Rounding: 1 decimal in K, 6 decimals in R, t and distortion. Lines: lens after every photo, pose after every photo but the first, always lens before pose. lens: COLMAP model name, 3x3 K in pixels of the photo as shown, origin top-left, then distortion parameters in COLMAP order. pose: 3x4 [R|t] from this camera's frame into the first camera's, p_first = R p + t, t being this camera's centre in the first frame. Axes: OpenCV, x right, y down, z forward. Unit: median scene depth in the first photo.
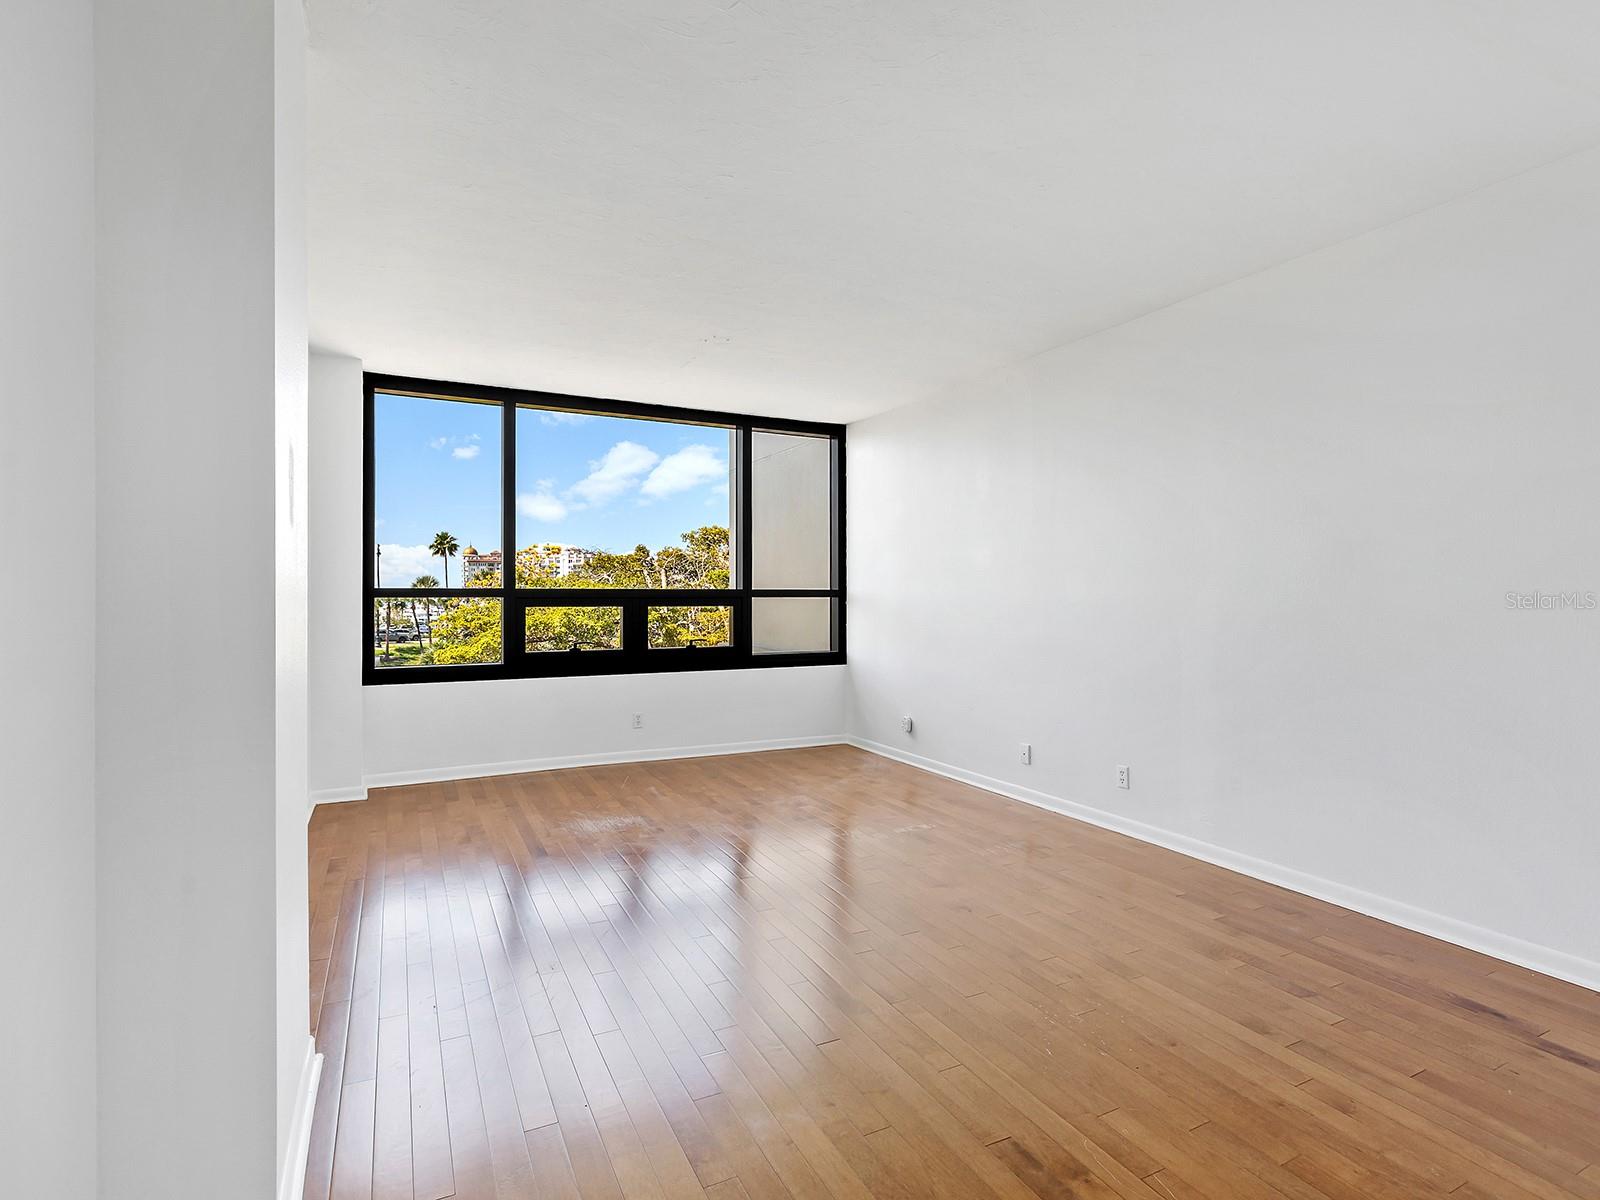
lens RADIAL K [[792.3, 0, 800.0], [0, 792.3, 600.0], [0, 0, 1]] dist [0.002872, 0.001047]
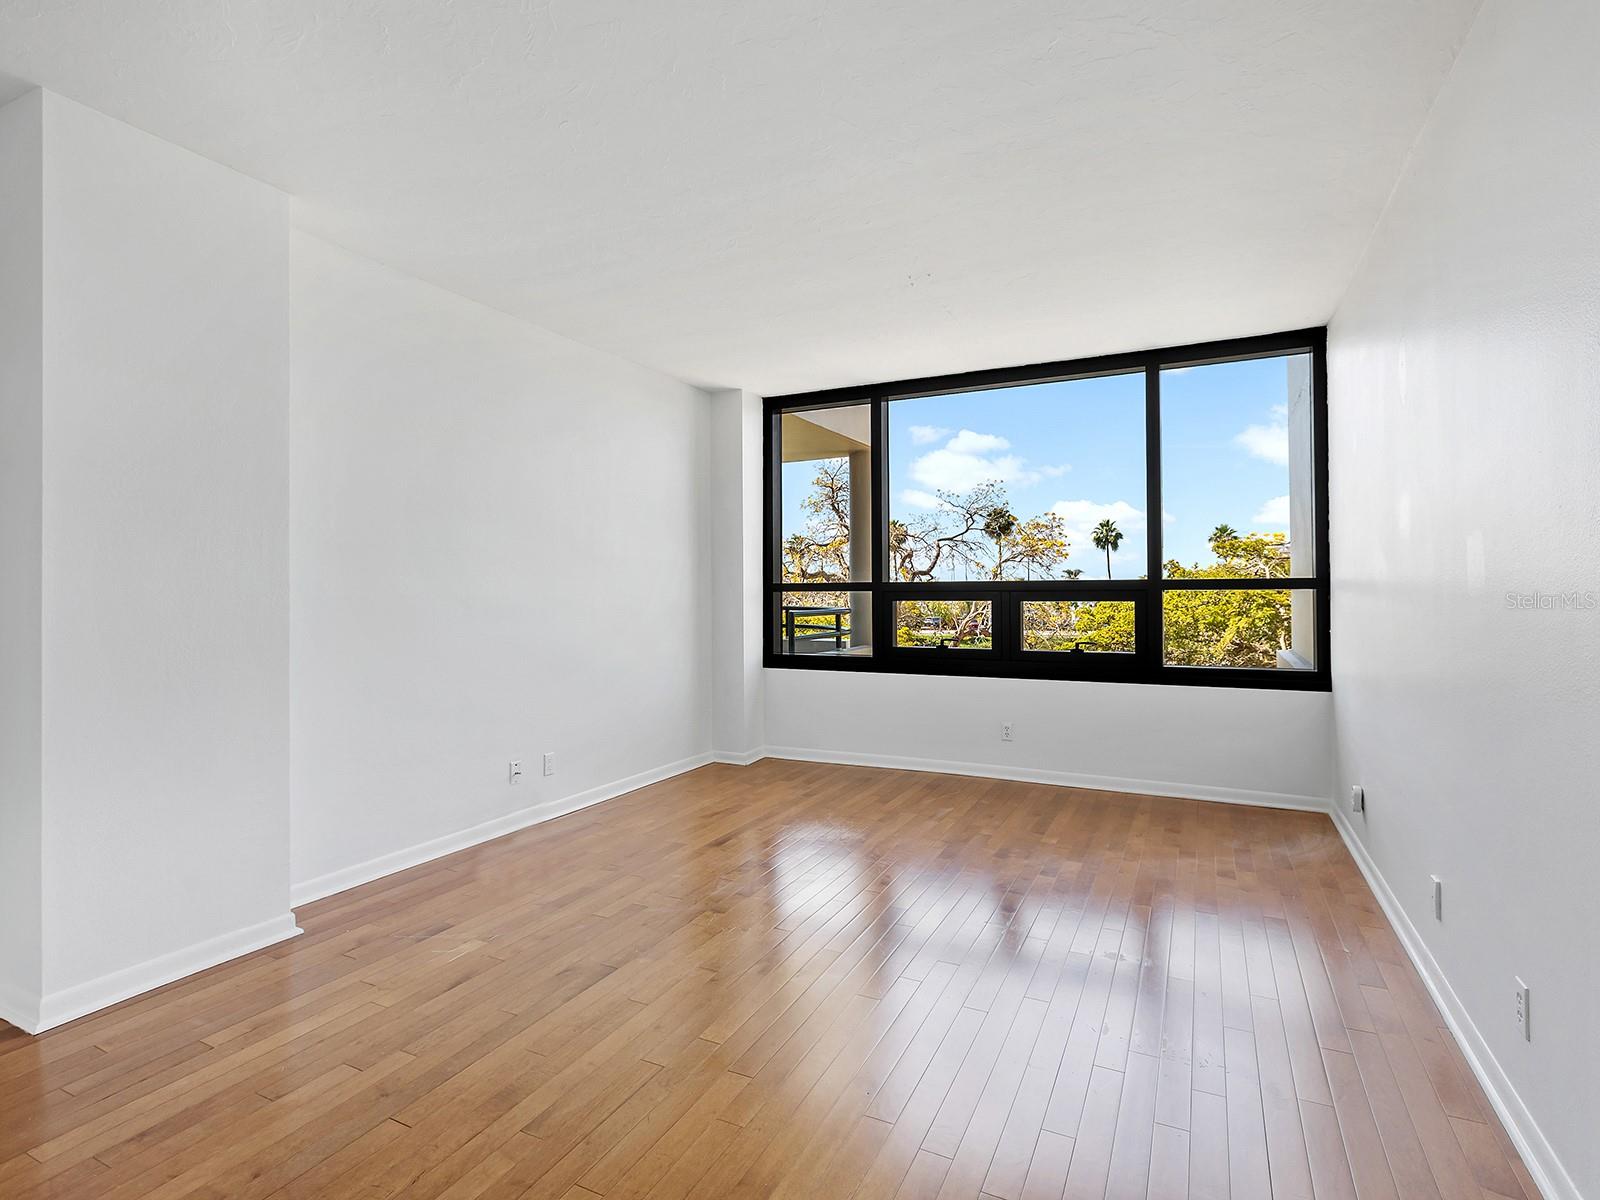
lens RADIAL K [[824.1, 0, 796.1], [0, 824.1, 575.4], [0, 0, 1]] dist [0.018744, 0.000051]
pose [[0.595696, -0.011761, -0.803124, 0.393006], [0.010274, 0.999923, -0.007022, -0.016482], [0.803144, -0.004068, 0.595771, 0.273580]]
